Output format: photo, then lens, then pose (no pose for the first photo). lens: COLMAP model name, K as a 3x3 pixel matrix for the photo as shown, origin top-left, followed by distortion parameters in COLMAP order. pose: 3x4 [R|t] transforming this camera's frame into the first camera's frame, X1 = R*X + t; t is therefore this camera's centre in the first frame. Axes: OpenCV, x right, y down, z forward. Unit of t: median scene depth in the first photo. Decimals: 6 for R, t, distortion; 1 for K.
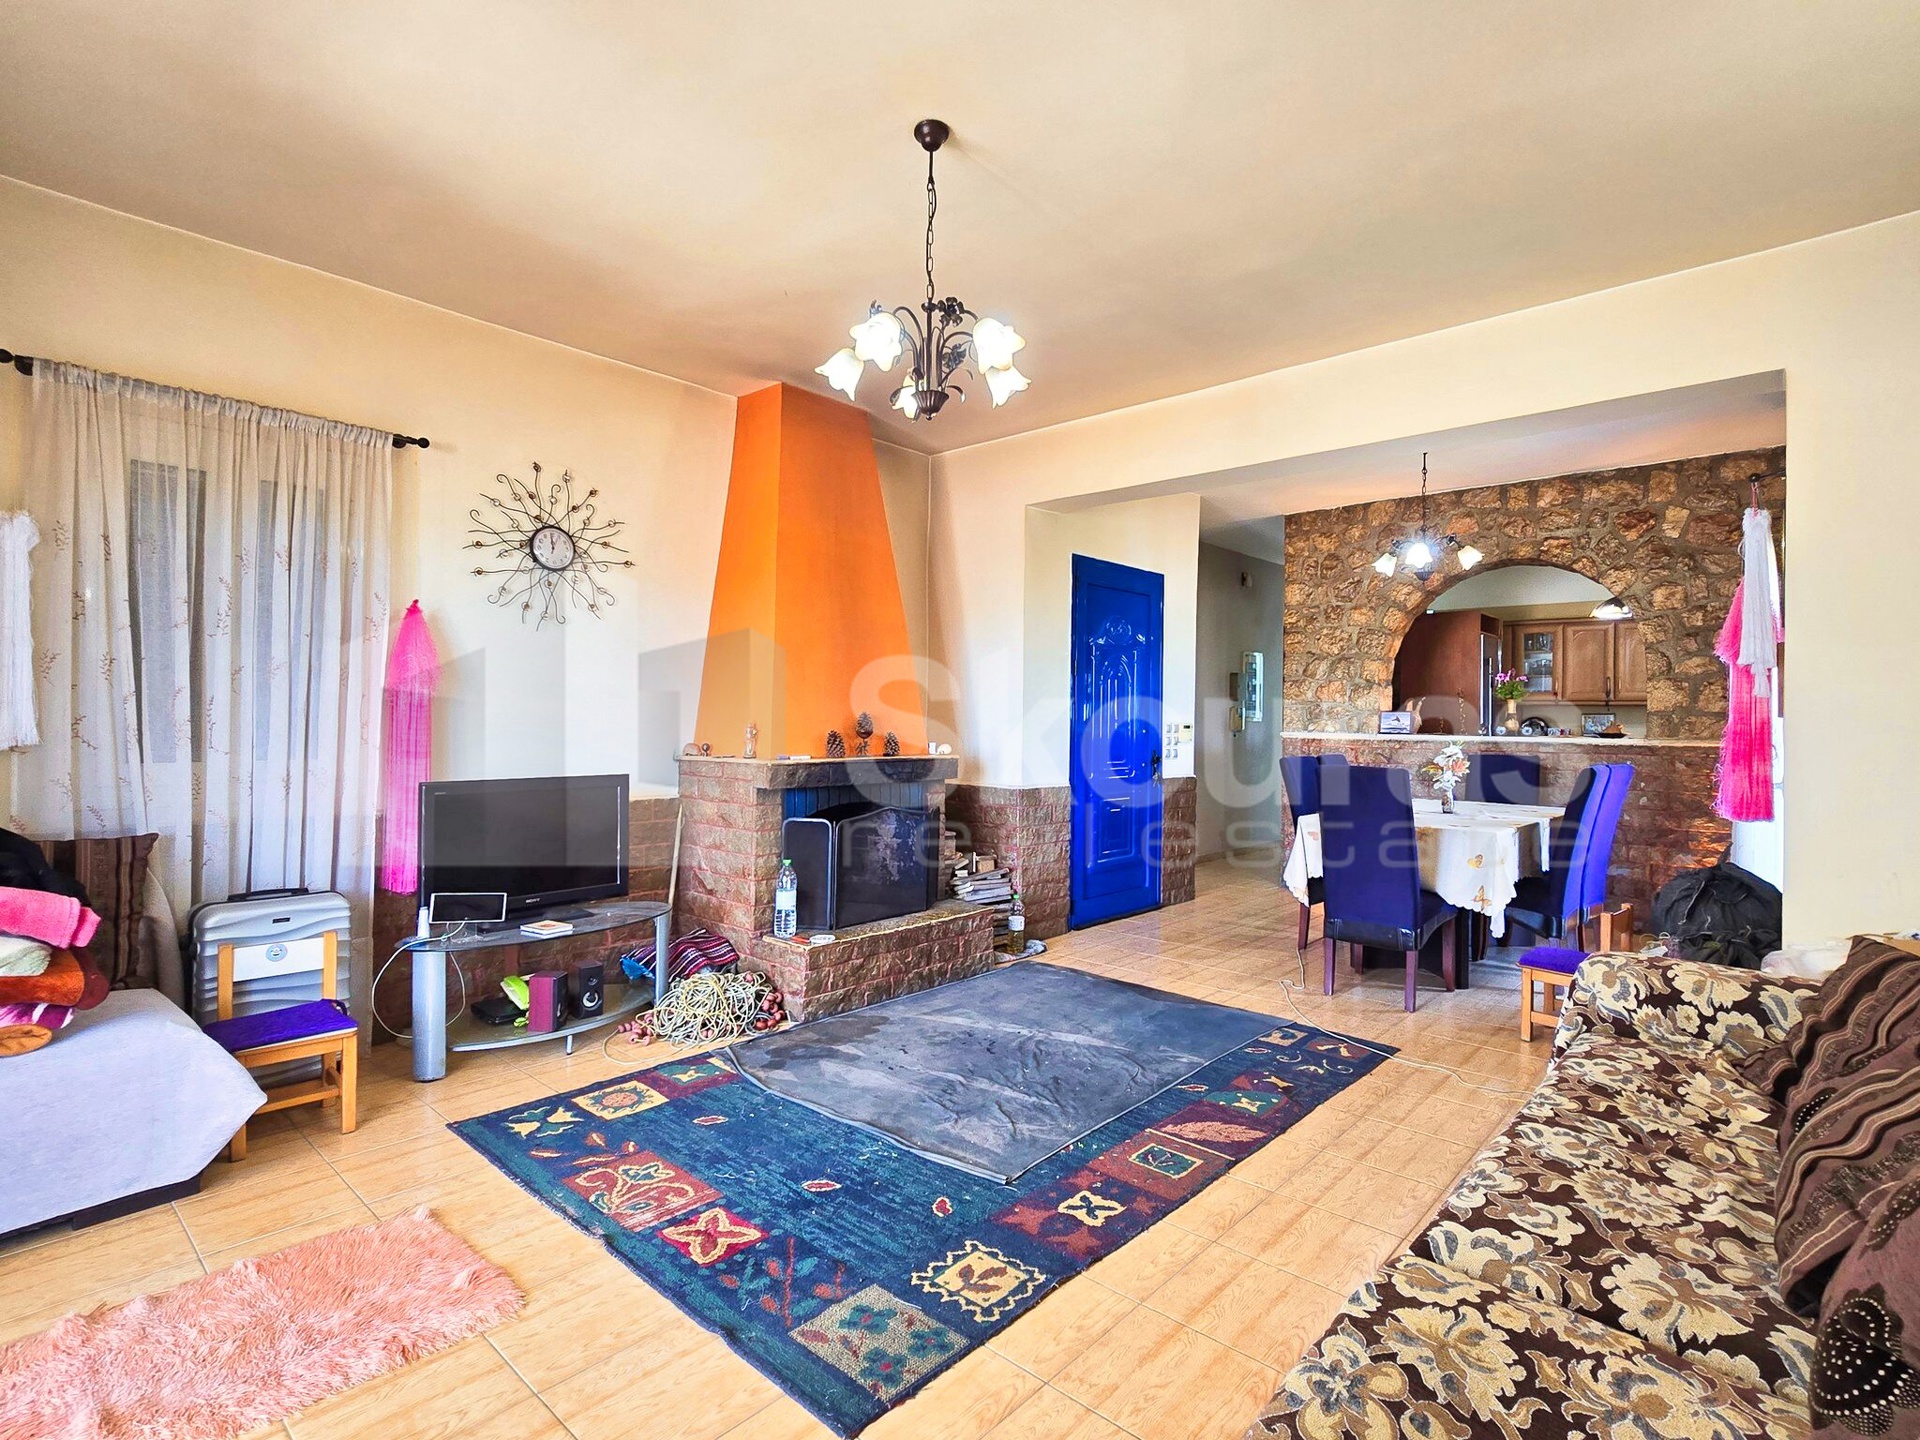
lens RADIAL K [[911.4, 0, 962.7], [0, 911.4, 720.1], [0, 0, 1]] dist [-0.000311, -0.000038]
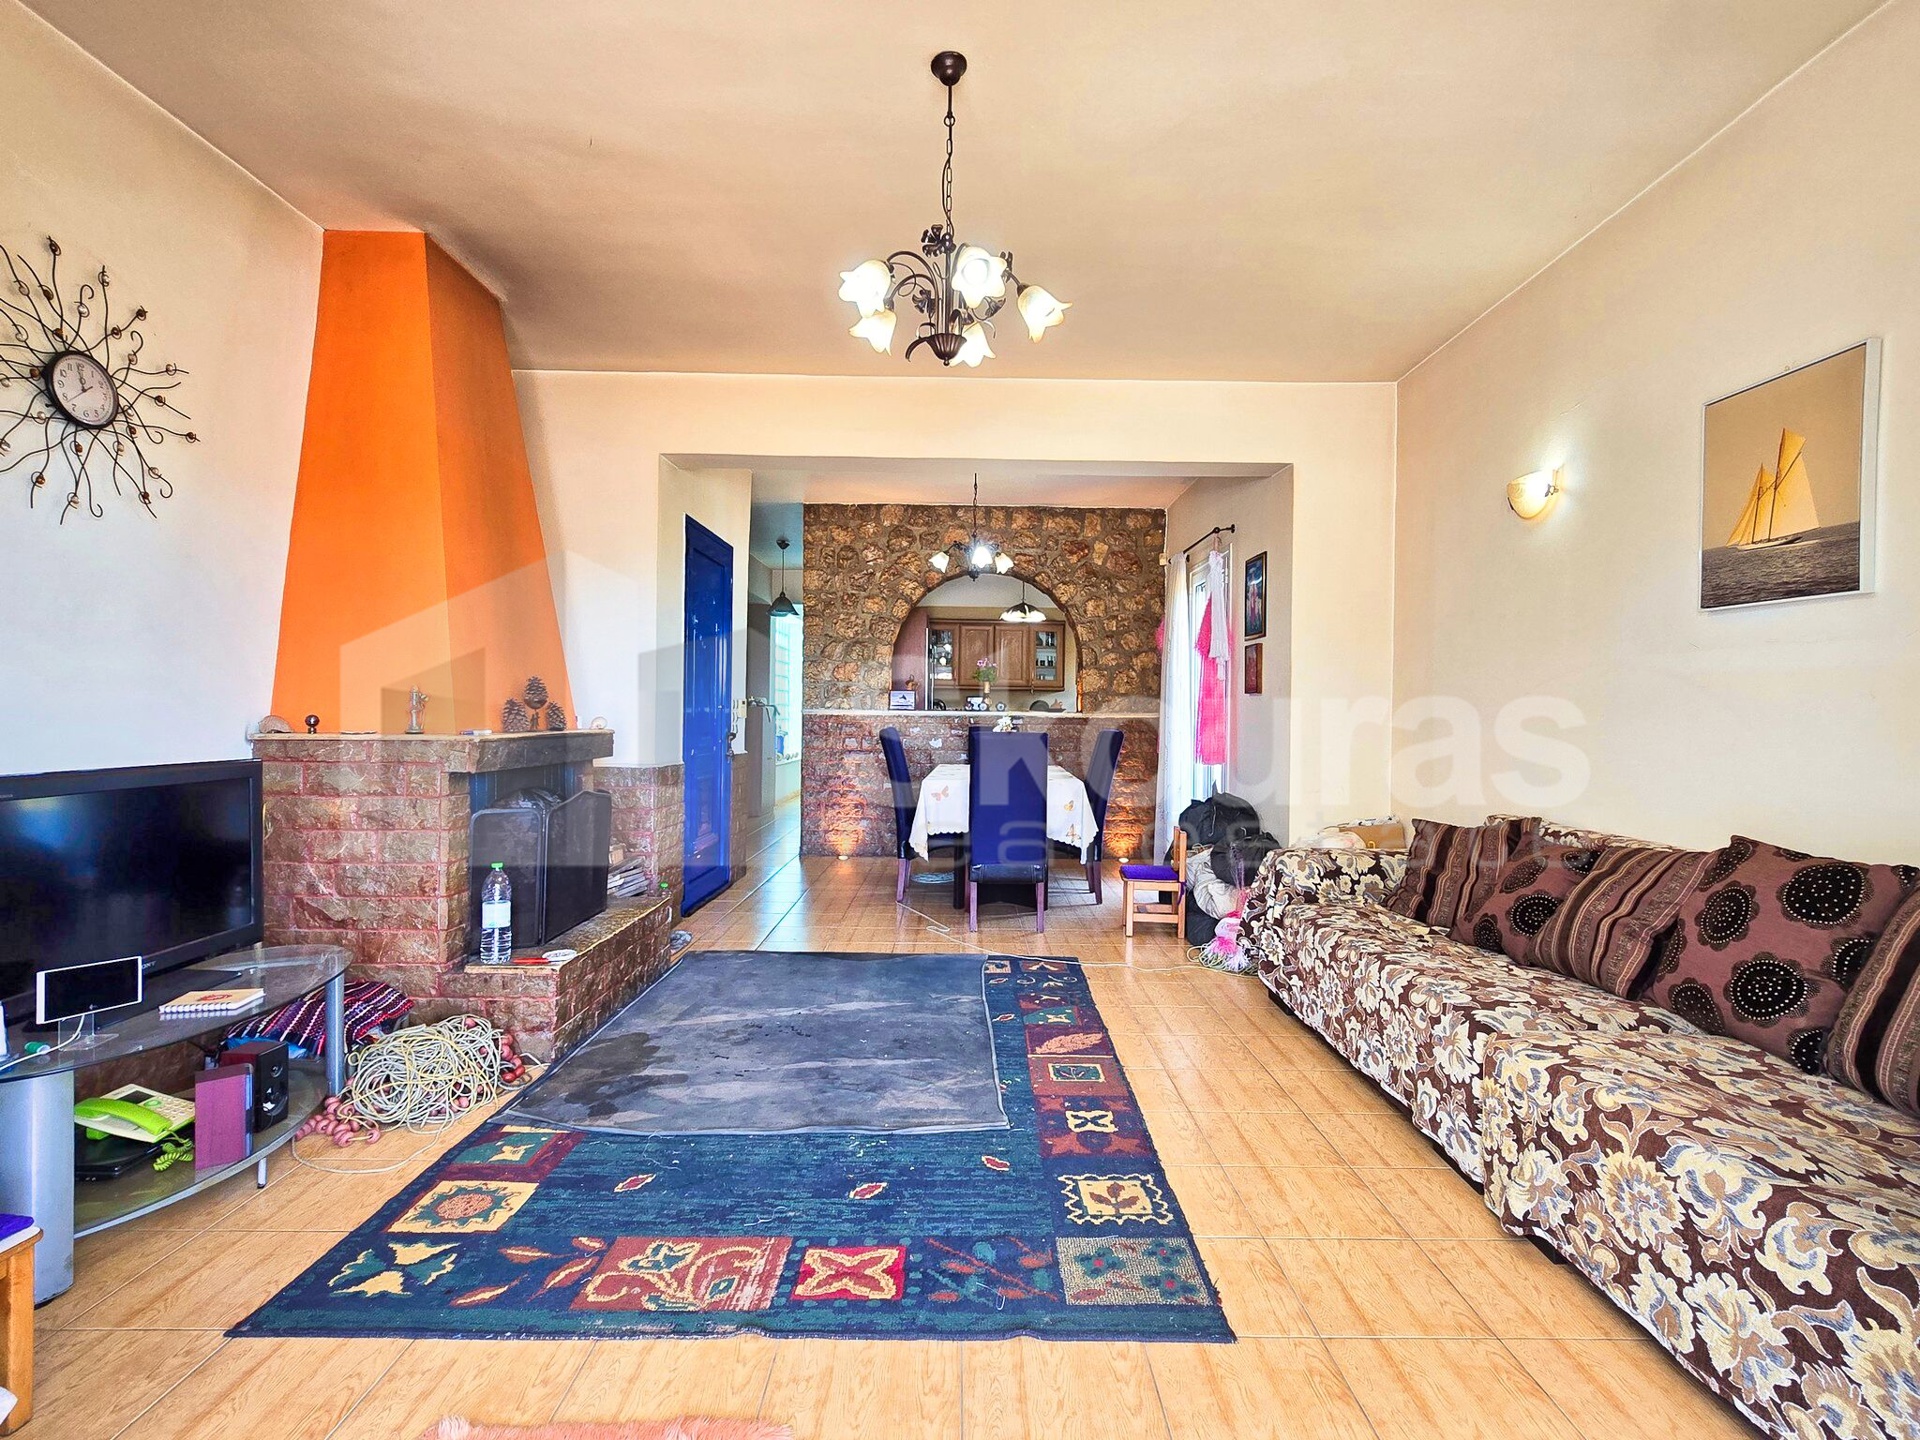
lens RADIAL K [[911.4, 0, 962.9], [0, 911.4, 718.2], [0, 0, 1]] dist [-0.000311, -0.000038]
pose [[0.753695, -0.005672, 0.657200, -0.426008], [-0.003954, 0.999906, 0.013164, 0.019515], [-0.657212, -0.012521, 0.753602, 0.166274]]
